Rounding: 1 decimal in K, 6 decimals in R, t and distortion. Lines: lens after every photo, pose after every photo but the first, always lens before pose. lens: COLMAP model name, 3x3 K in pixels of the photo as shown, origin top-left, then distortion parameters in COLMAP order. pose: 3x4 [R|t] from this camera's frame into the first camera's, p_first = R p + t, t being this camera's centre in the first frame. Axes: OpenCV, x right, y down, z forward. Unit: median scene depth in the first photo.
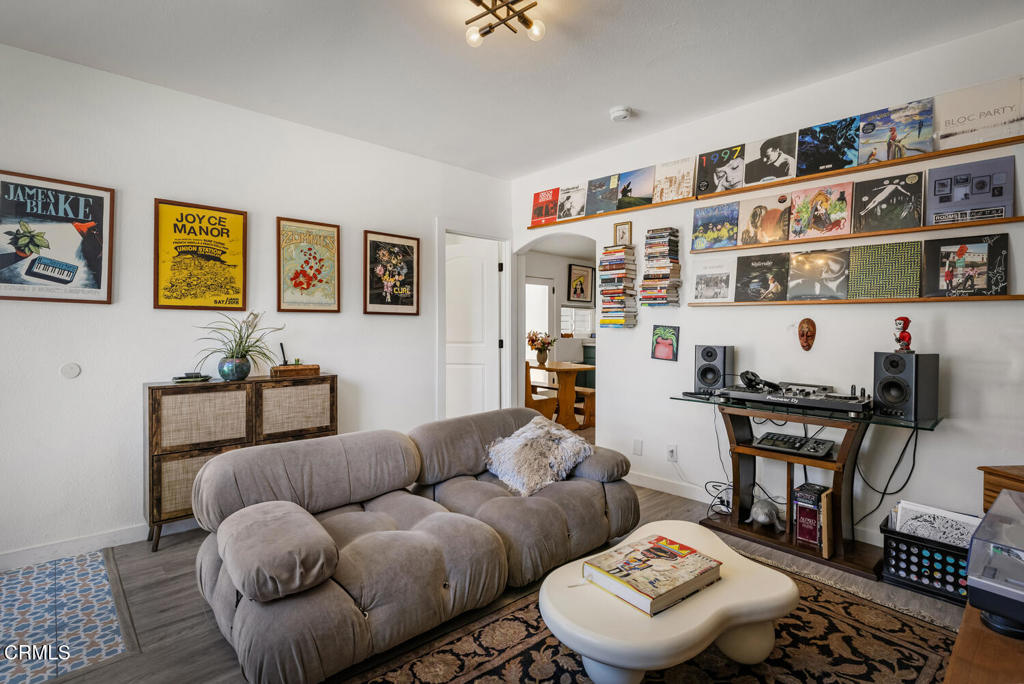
lens RADIAL K [[470.5, 0, 511.5], [0, 470.5, 337.3], [0, 0, 1]] dist [-0.003274, -0.000181]
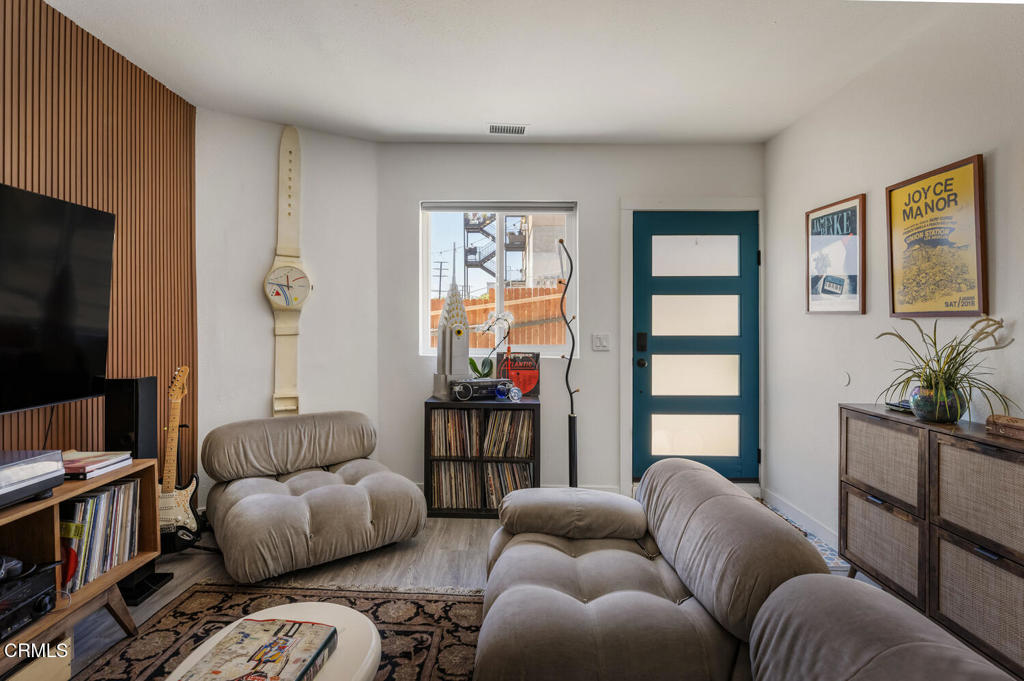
lens RADIAL K [[470.5, 0, 490.6], [0, 470.5, 324.5], [0, 0, 1]] dist [-0.003274, -0.000181]
pose [[-0.682523, -0.002999, -0.730858, 0.364360], [-0.017605, 0.999769, 0.012338, -0.048672], [0.730652, 0.021288, -0.682418, 1.111017]]
